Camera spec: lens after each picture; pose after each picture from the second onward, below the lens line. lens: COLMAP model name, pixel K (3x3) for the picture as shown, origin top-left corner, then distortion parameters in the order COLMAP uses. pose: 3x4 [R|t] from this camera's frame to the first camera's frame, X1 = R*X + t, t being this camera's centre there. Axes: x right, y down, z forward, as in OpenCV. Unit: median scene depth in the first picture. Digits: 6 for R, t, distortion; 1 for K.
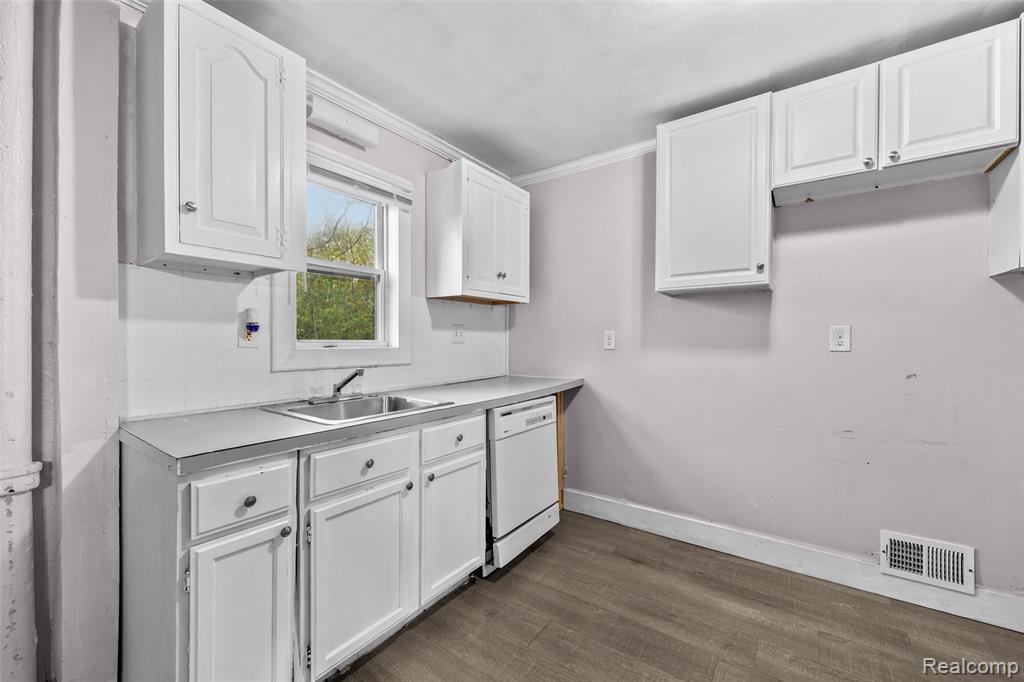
lens RADIAL K [[409.7, 0, 510.2], [0, 409.7, 347.7], [0, 0, 1]] dist [0.001394, 0.000011]
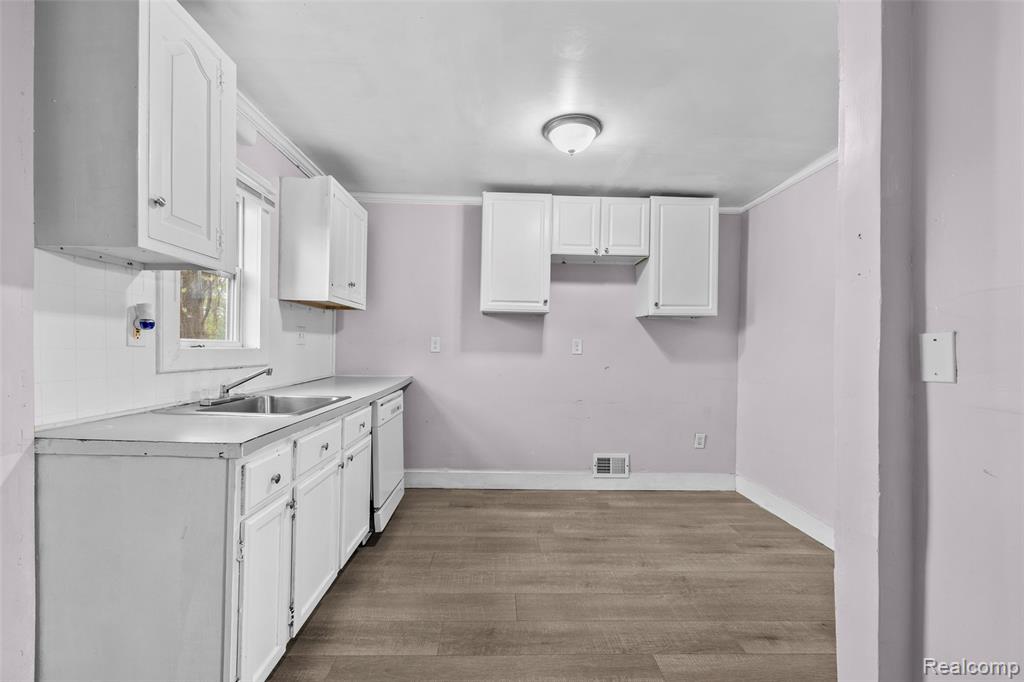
lens RADIAL K [[408.1, 0, 509.4], [0, 408.1, 355.3], [0, 0, 1]] dist [0.002026, 0.000187]
pose [[0.794277, 0.003802, 0.607544, -0.472580], [-0.010058, 0.999926, 0.006892, 0.004437], [-0.607473, -0.011584, 0.794256, -0.187629]]
